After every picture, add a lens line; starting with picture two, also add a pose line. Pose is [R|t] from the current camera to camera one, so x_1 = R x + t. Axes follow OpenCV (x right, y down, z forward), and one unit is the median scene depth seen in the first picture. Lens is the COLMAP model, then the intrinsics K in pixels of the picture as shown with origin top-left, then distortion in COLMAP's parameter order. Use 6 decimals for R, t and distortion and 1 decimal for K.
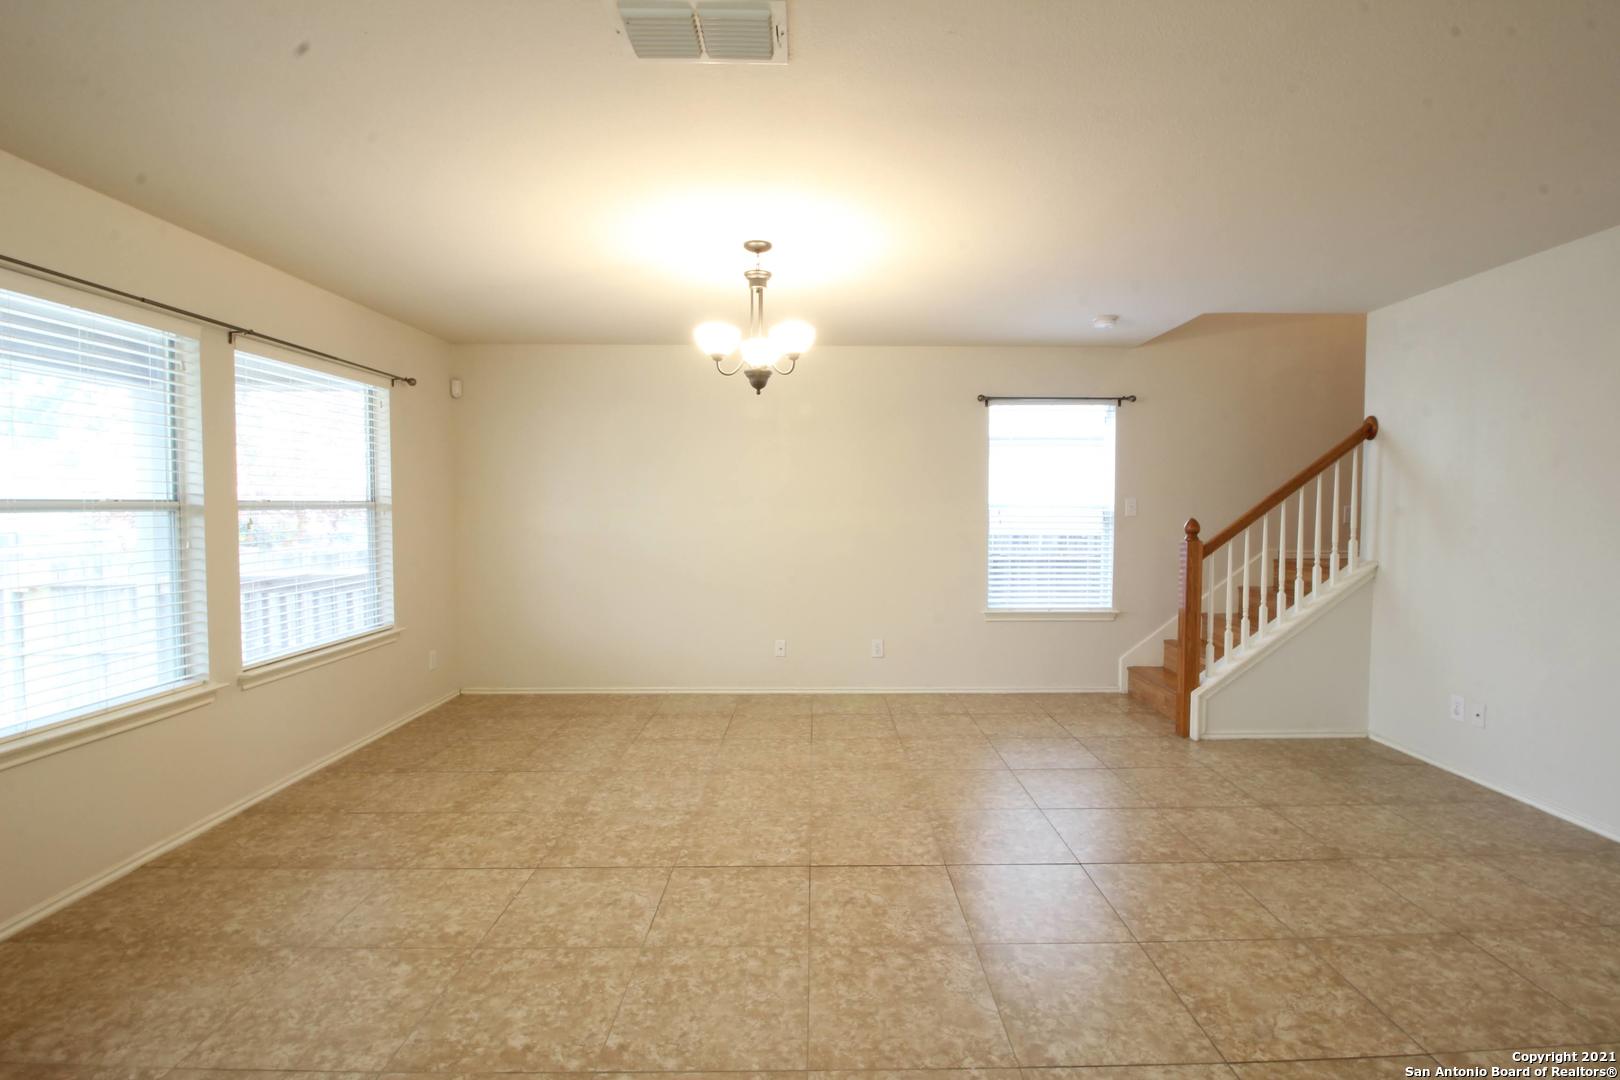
lens RADIAL K [[748.4, 0, 828.3], [0, 748.4, 532.6], [0, 0, 1]] dist [0.001129, -0.013980]
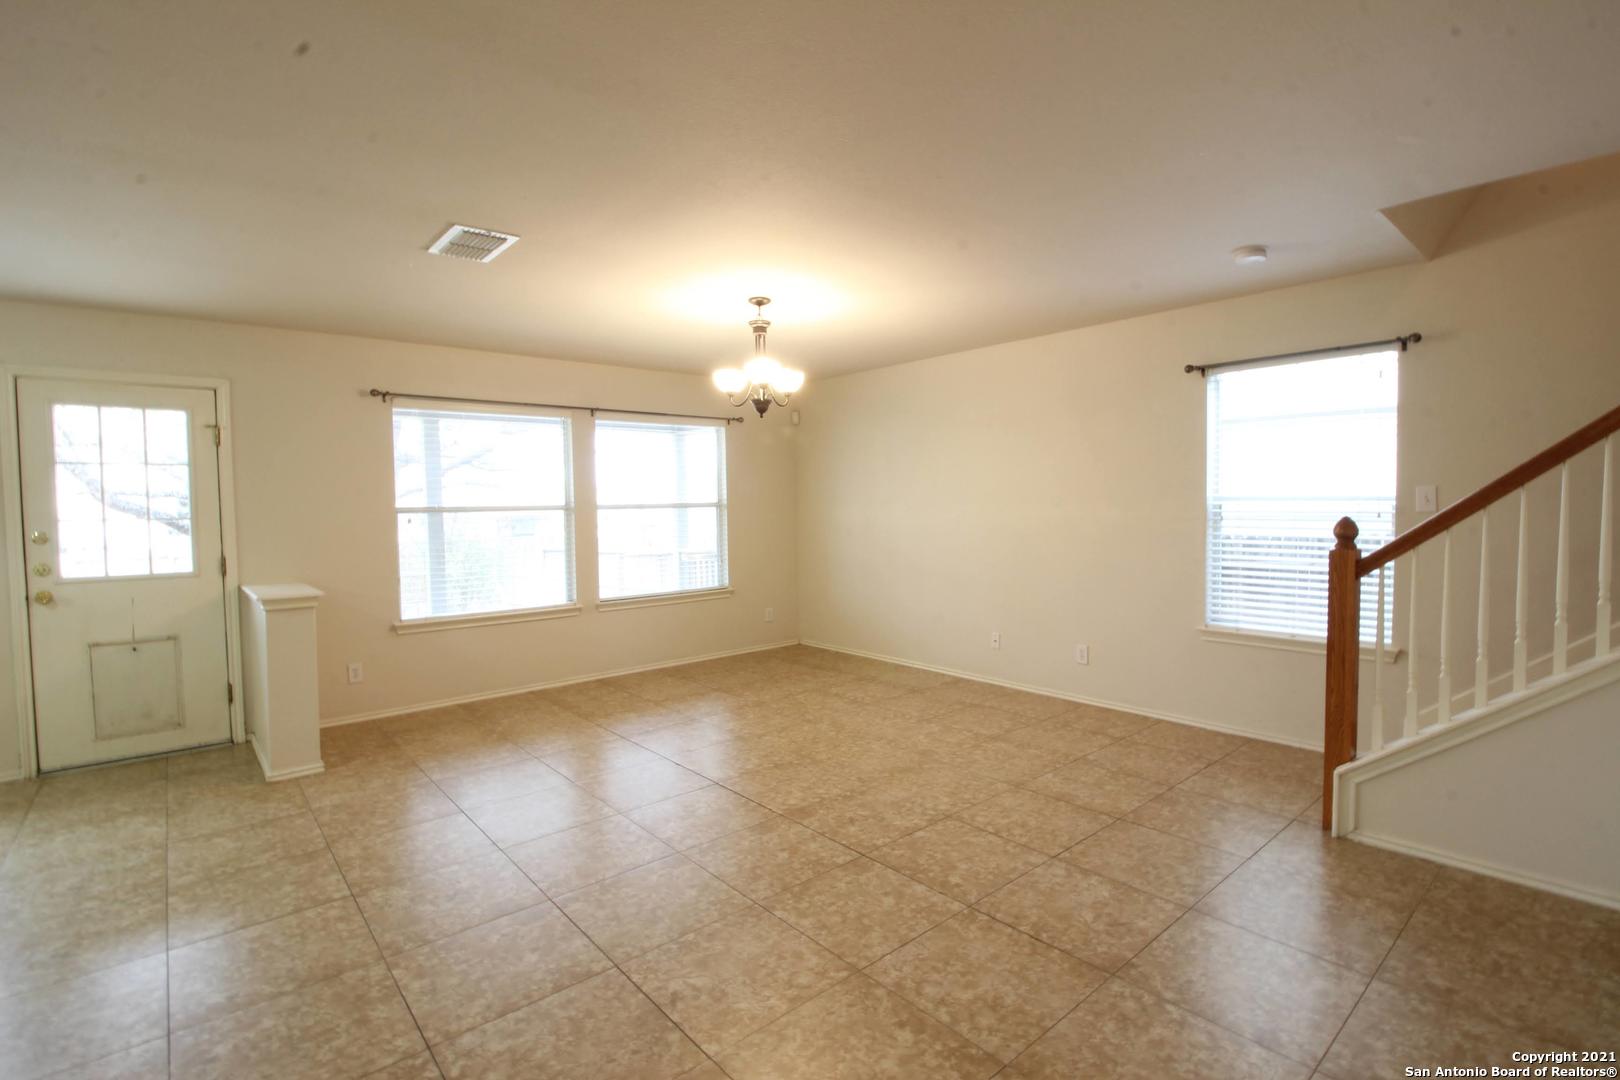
lens RADIAL K [[753.7, 0, 830.3], [0, 753.7, 515.9], [0, 0, 1]] dist [0.001607, -0.013914]
pose [[0.647963, 0.003015, -0.761666, 0.917313], [-0.012514, 0.999899, -0.006689, -0.009721], [0.761569, 0.013866, 0.647935, 0.247606]]
